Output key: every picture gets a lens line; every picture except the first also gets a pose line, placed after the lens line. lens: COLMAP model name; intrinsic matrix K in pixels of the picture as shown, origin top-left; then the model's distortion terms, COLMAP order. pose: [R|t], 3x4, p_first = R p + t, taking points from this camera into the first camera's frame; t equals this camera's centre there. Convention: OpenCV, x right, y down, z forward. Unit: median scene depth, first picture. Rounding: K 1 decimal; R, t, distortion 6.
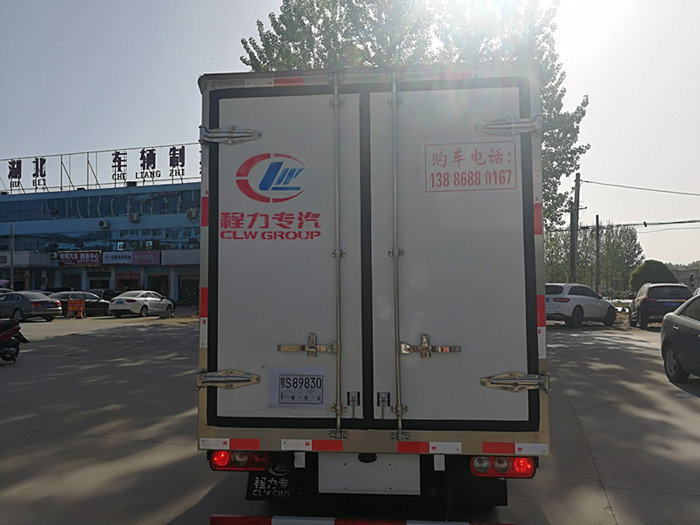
lens RADIAL K [[563.4, 0, 350.0], [0, 563.4, 262.5], [0, 0, 1]] dist [0.017897, -0.011127]
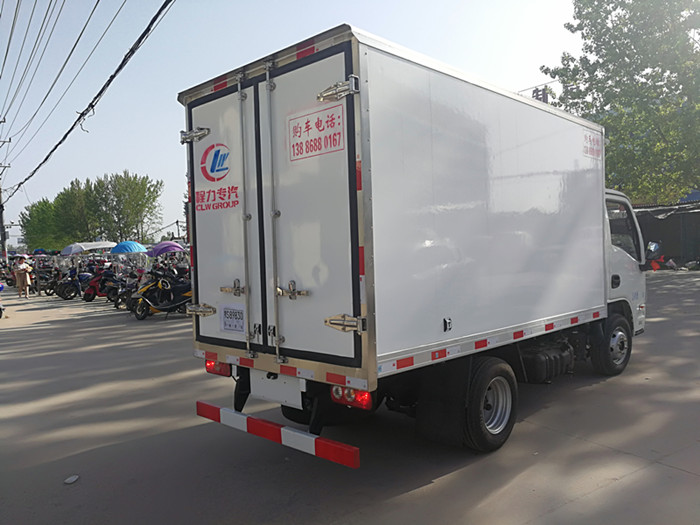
lens RADIAL K [[563.4, 0, 350.0], [0, 563.4, 262.5], [0, 0, 1]] dist [0.017897, -0.011127]
pose [[0.784608, -0.005527, -0.619967, 0.956271], [0.066744, 0.994902, 0.075599, 0.005423], [0.616389, -0.100695, 0.780977, 0.132614]]
